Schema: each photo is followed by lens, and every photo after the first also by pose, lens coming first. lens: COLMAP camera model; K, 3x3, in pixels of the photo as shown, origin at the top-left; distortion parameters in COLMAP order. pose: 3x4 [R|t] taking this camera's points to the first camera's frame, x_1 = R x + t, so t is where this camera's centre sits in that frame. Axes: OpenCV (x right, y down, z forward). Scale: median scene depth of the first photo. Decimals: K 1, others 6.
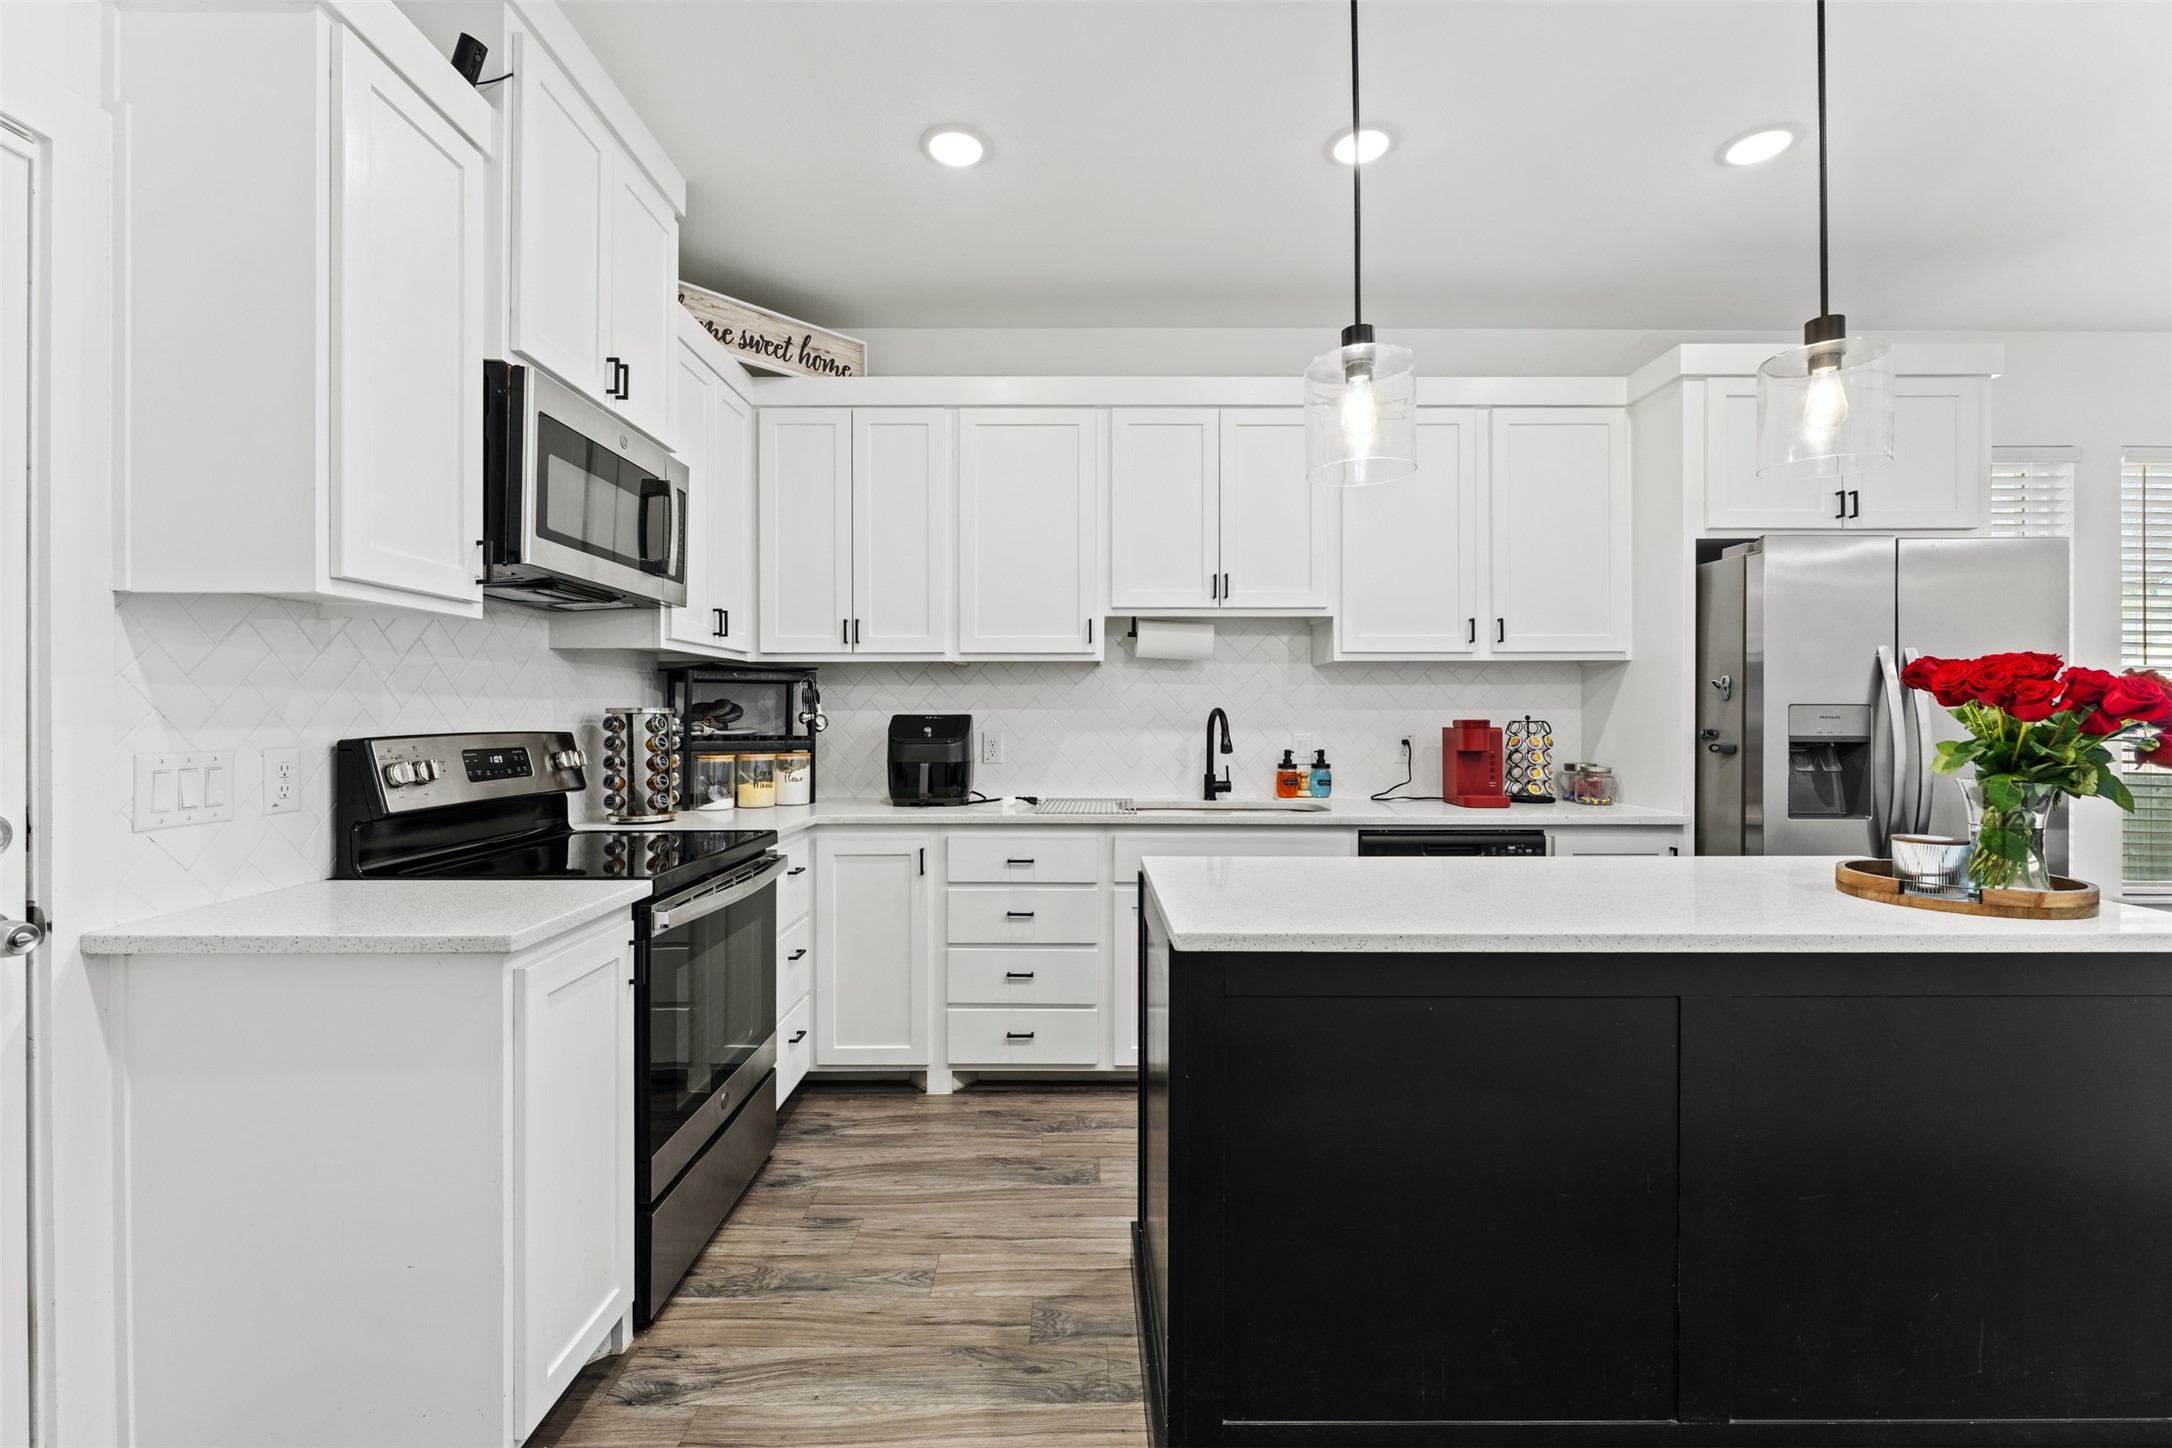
lens RADIAL K [[916.8, 0, 1071.3], [0, 916.8, 713.0], [0, 0, 1]] dist [0.001655, -0.000314]
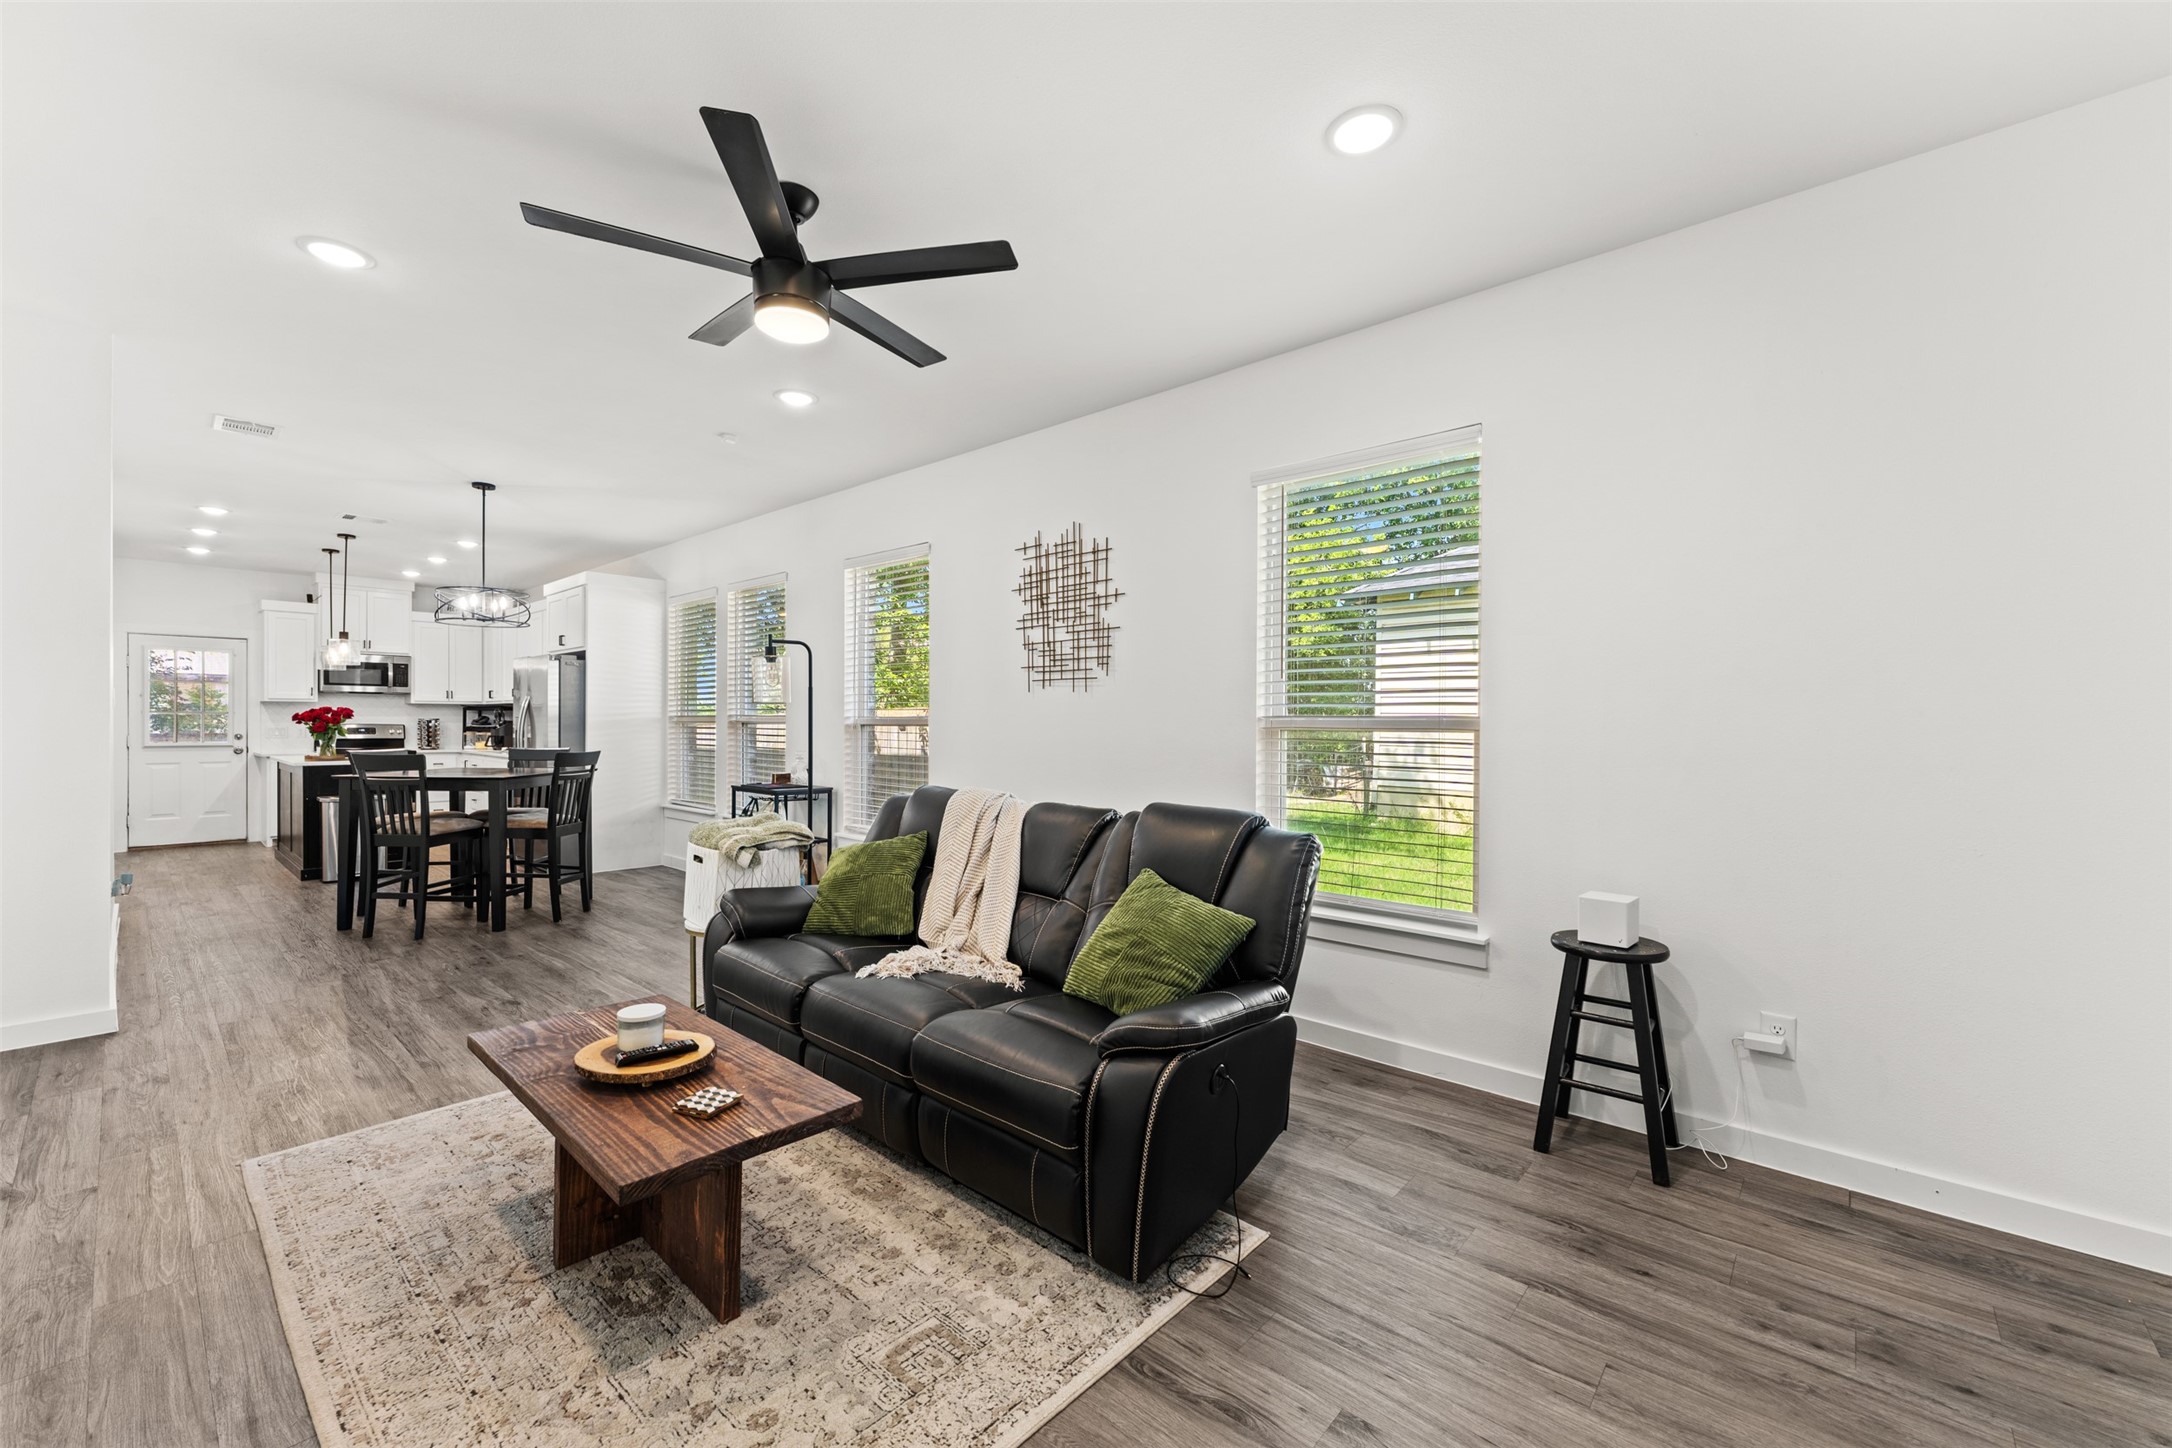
lens RADIAL K [[862.1, 0, 1097.8], [0, 862.1, 724.6], [0, 0, 1]] dist [-0.002446, -0.000279]
pose [[0.748431, 0.002922, -0.663206, 3.352921], [-0.000863, 0.999994, 0.003432, 0.004491], [0.663212, -0.001996, 0.748429, 0.156855]]
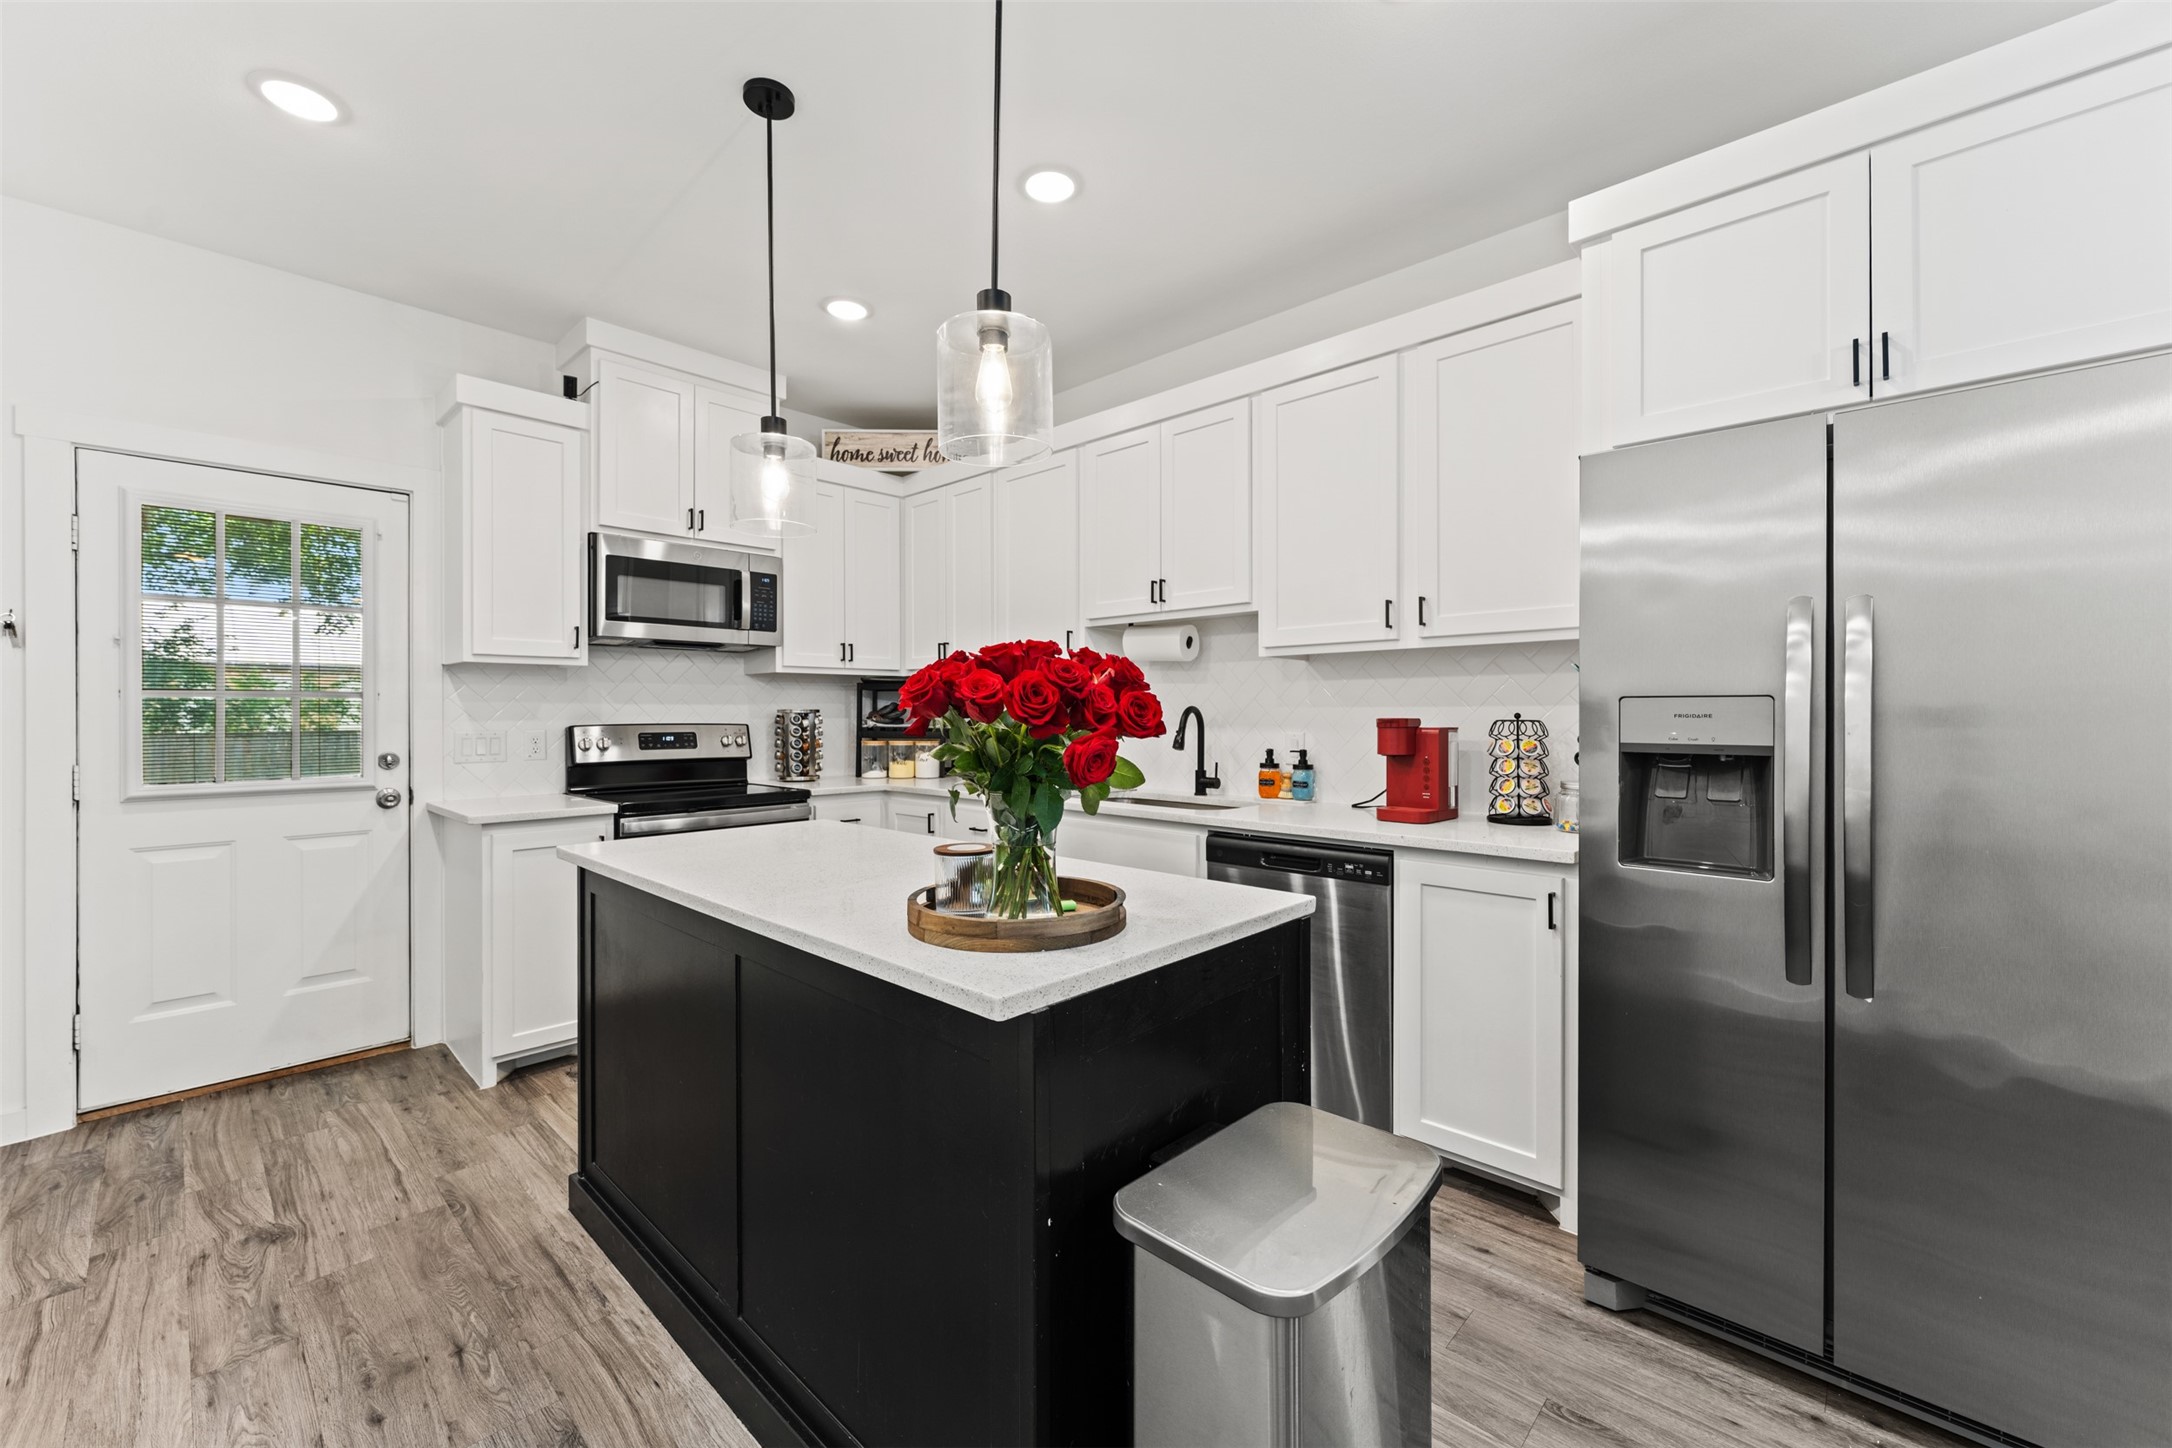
lens RADIAL K [[862.1, 0, 1083.0], [0, 862.1, 712.9], [0, 0, 1]] dist [-0.002446, -0.000279]
pose [[0.726288, -0.001554, -0.687389, 0.786503], [0.003519, 0.999993, 0.001458, 0.000117], [0.687381, -0.003478, 0.726288, 0.219217]]
